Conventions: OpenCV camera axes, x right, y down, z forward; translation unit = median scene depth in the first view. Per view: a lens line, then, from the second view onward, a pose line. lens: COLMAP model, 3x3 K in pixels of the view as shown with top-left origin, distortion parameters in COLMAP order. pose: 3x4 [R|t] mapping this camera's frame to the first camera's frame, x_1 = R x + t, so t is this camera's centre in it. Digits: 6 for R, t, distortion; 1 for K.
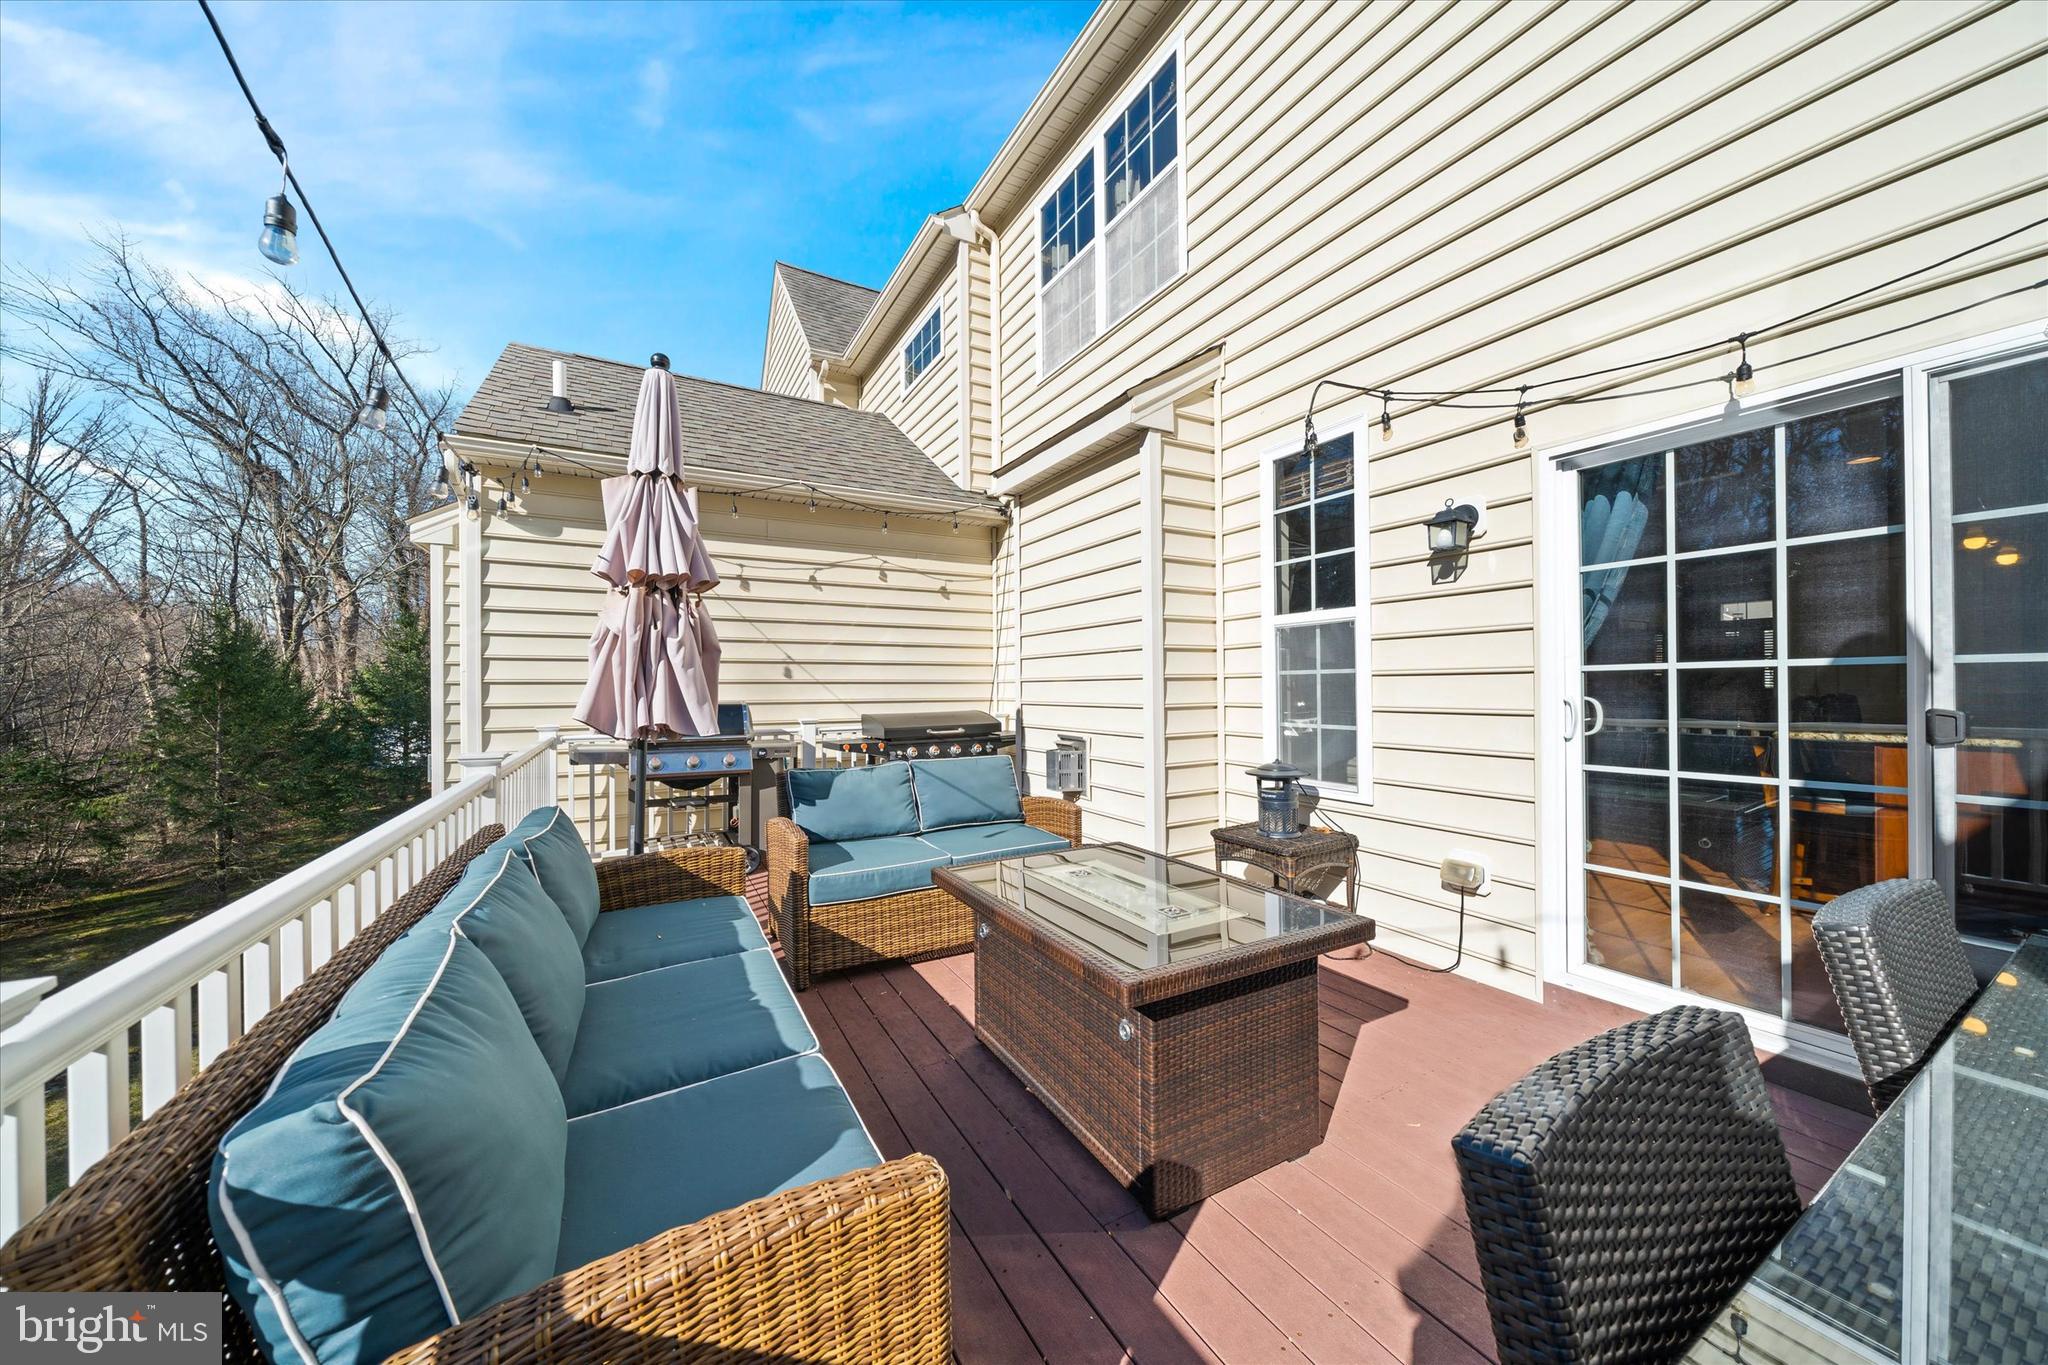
lens RADIAL K [[698.9, 0, 1013.3], [0, 698.9, 686.1], [0, 0, 1]] dist [-0.000318, -0.000096]
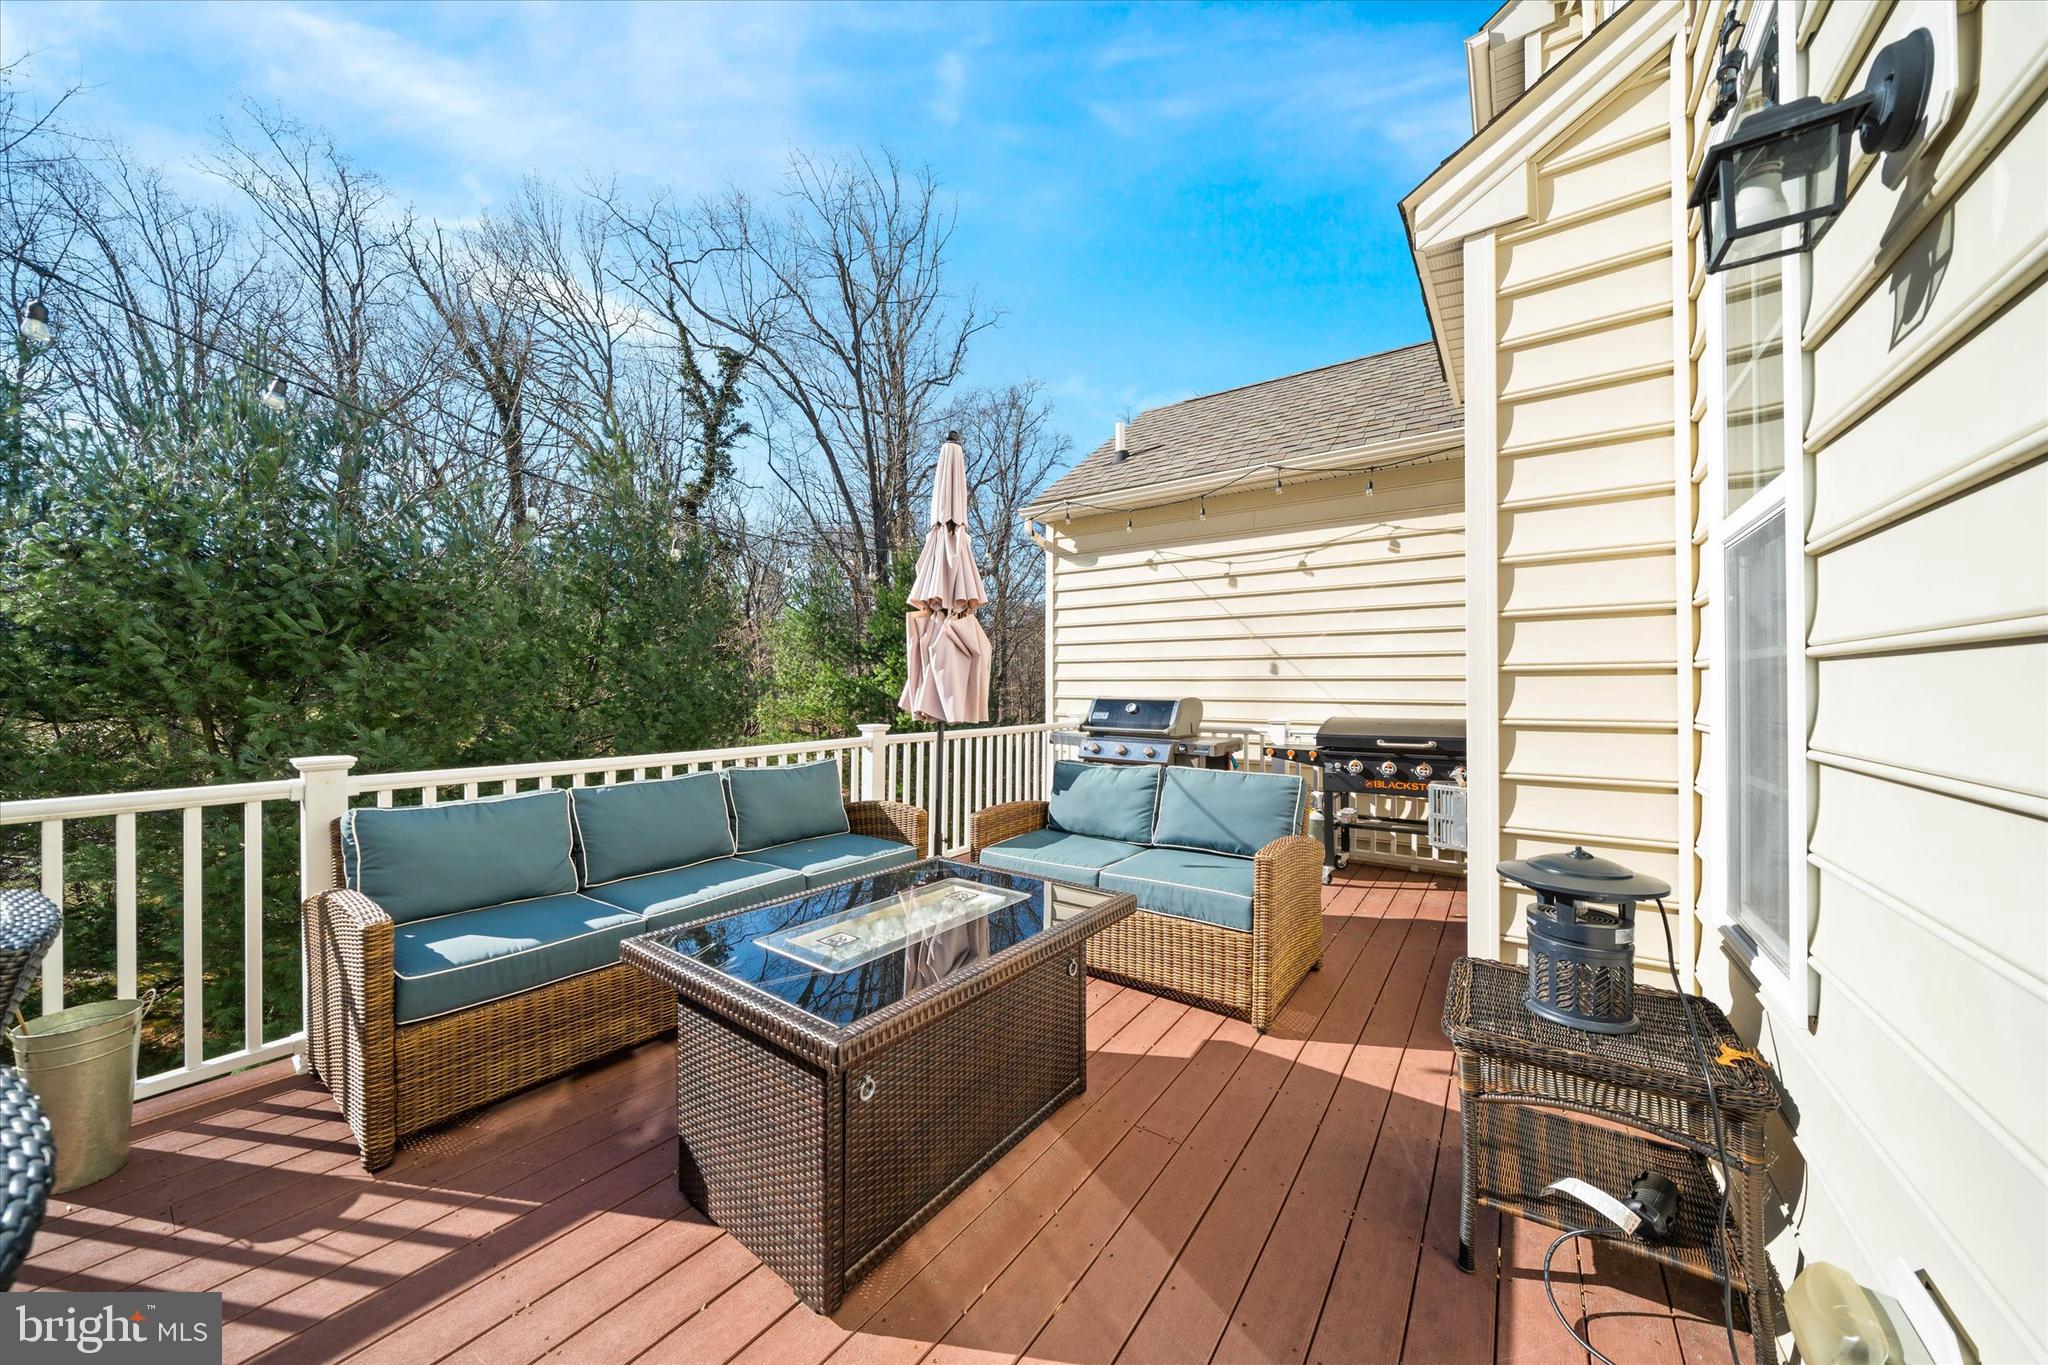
lens RADIAL K [[698.9, 0, 1013.3], [0, 698.9, 686.1], [0, 0, 1]] dist [-0.000318, -0.000096]
pose [[0.425965, 0.006250, -0.904718, 0.661874], [-0.001835, 0.999980, 0.006044, -0.002245], [0.904738, -0.000914, 0.425968, 0.493305]]
